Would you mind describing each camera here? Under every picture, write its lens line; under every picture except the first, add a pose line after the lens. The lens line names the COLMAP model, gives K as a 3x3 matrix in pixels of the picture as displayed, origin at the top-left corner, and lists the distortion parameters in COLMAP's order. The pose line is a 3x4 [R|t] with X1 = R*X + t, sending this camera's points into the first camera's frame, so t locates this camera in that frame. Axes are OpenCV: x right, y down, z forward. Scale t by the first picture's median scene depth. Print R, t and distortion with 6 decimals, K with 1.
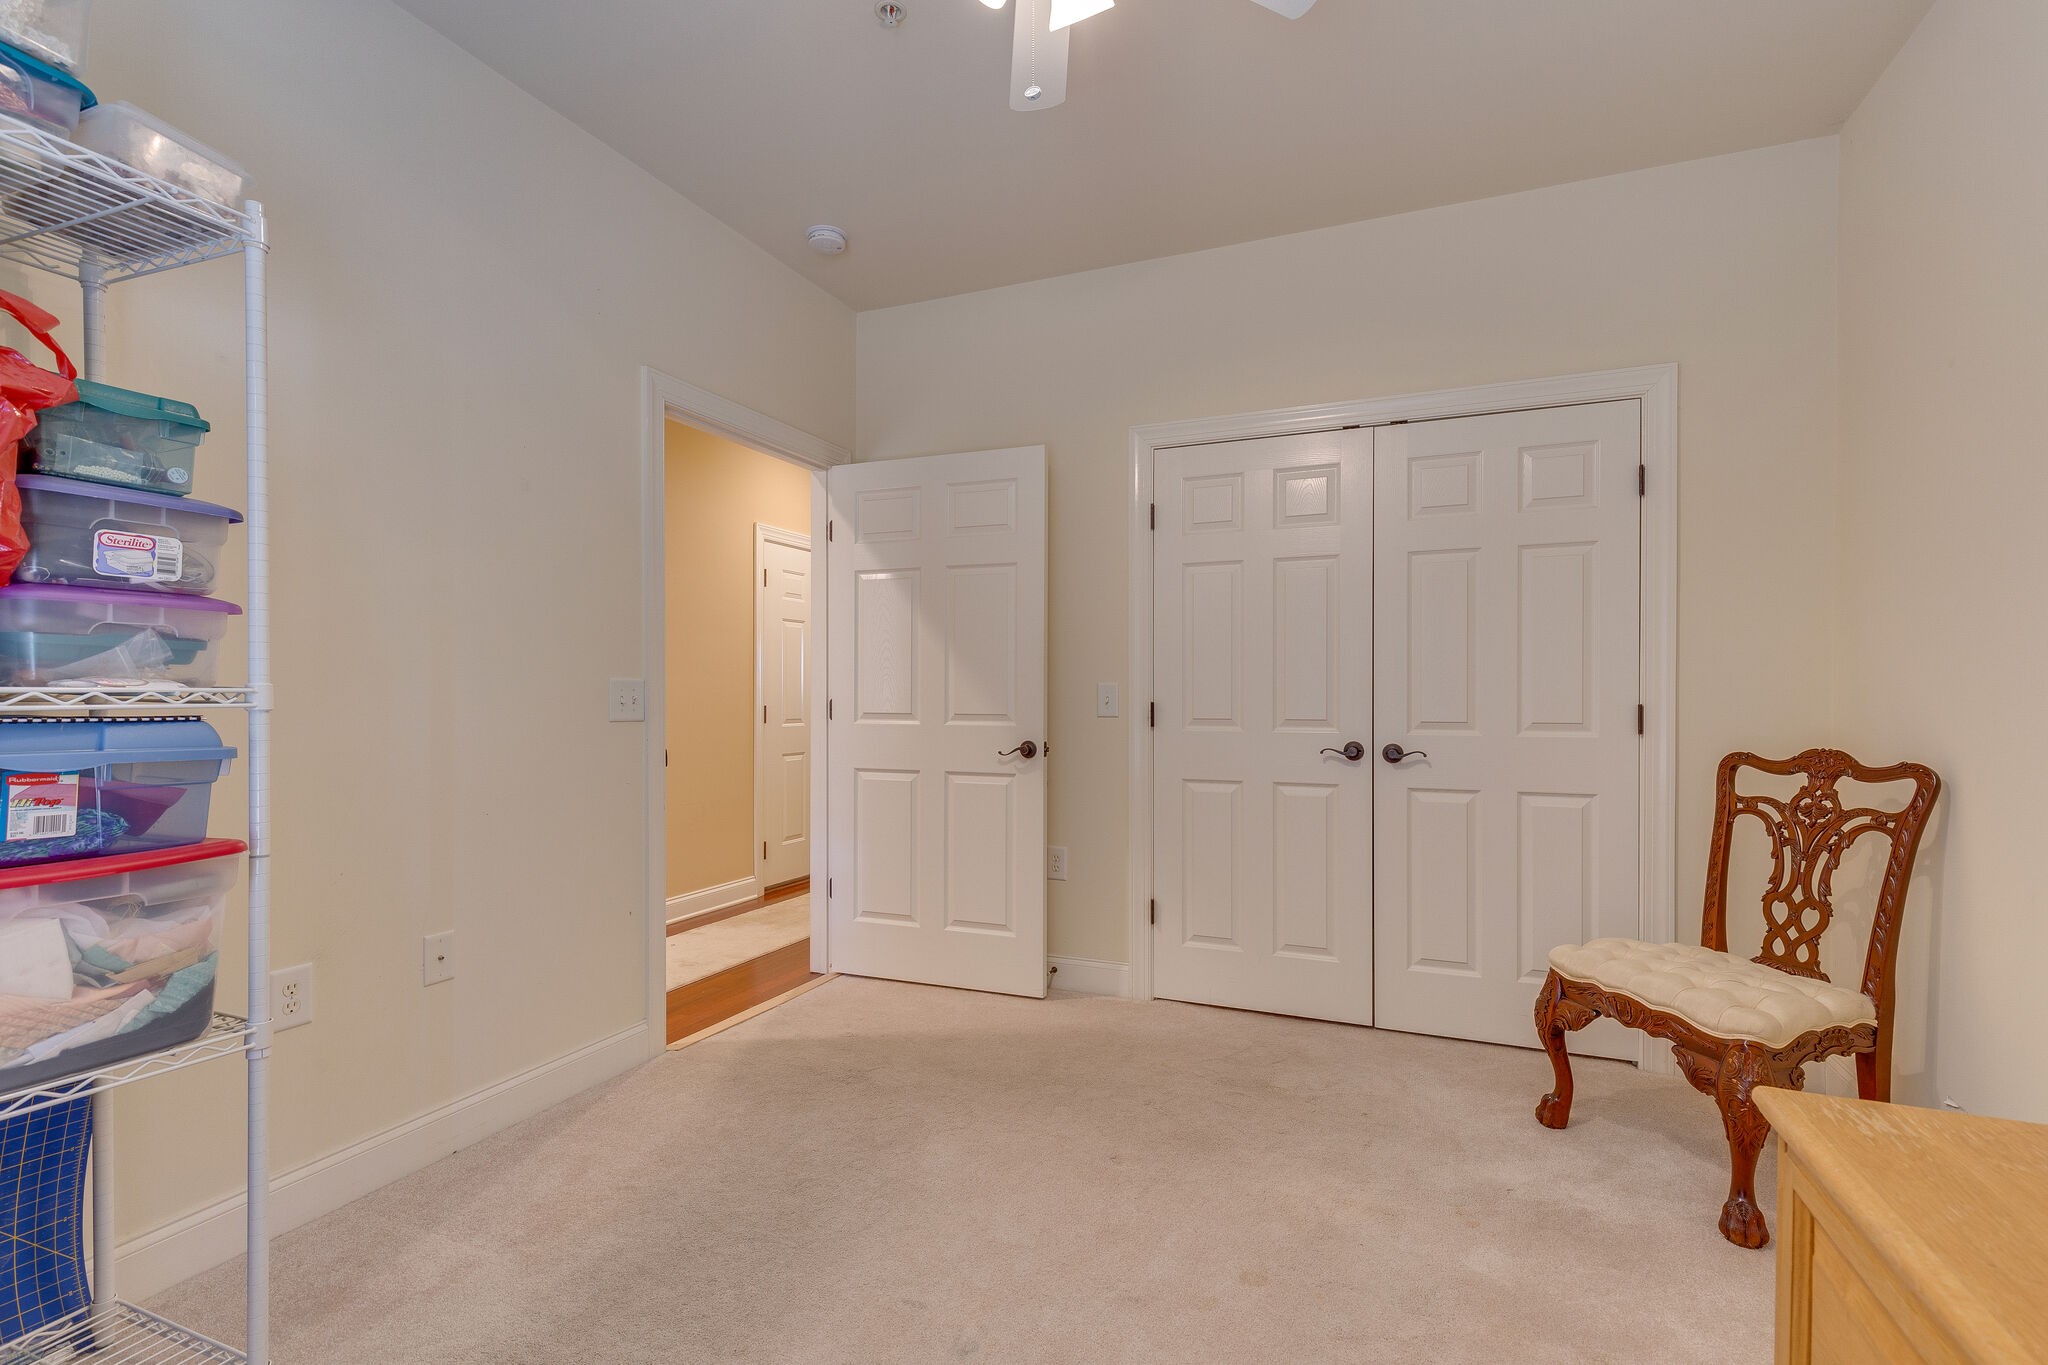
lens RADIAL K [[925.1, 0, 1033.0], [0, 925.1, 697.2], [0, 0, 1]] dist [0.009392, -0.001938]
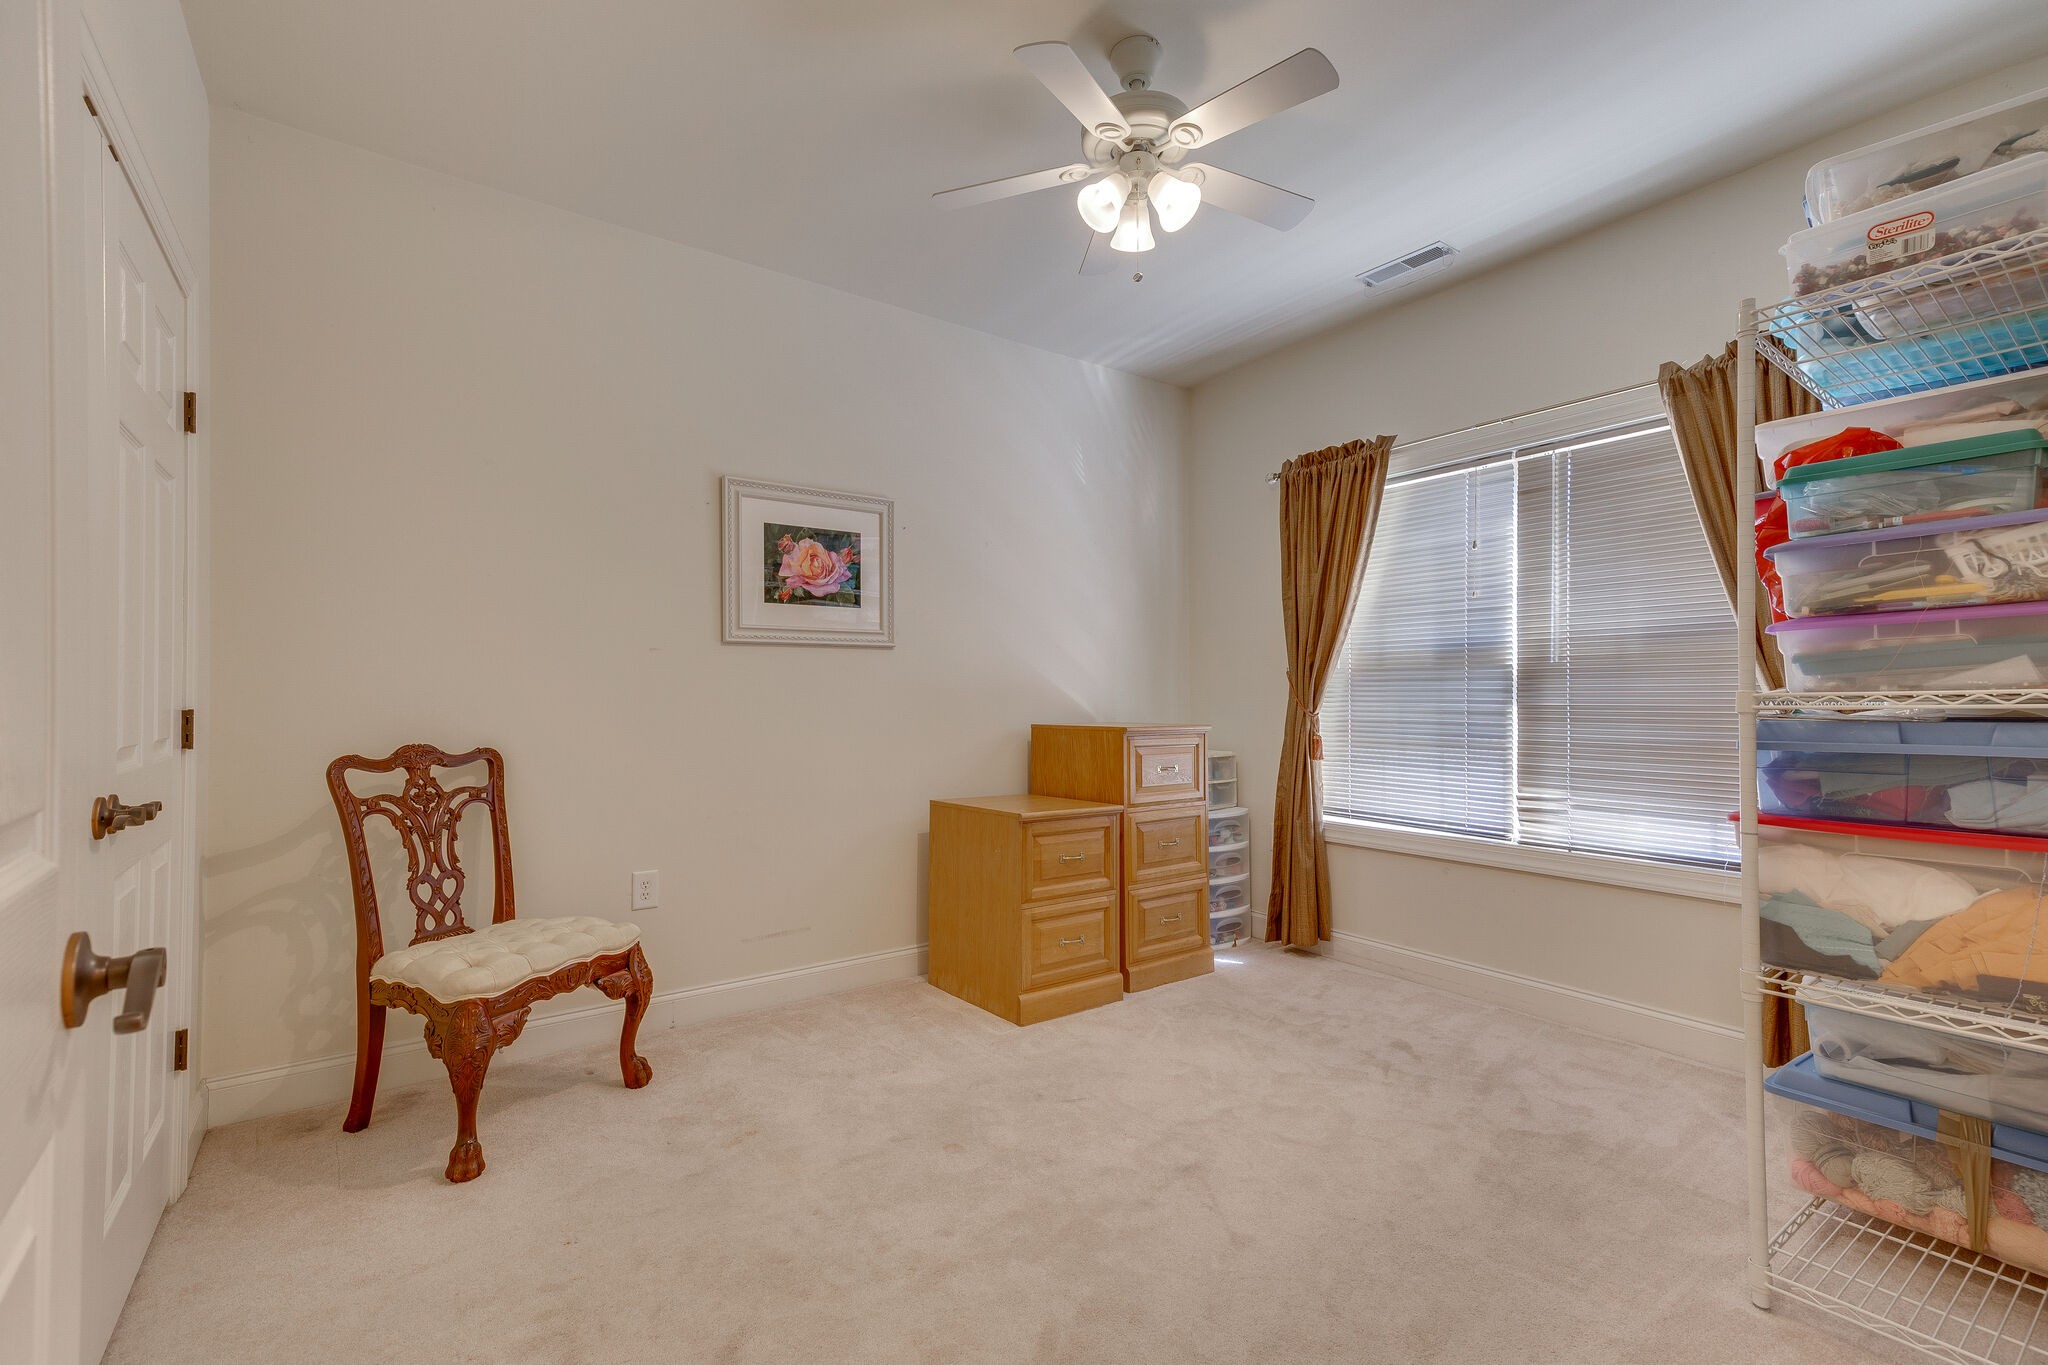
lens RADIAL K [[925.1, 0, 1020.1], [0, 925.1, 695.6], [0, 0, 1]] dist [0.009392, -0.001938]
pose [[-0.857116, 0.003363, 0.515113, -0.383916], [0.000473, 0.999983, -0.005740, 0.002246], [-0.515124, -0.004676, -0.857103, 1.597927]]
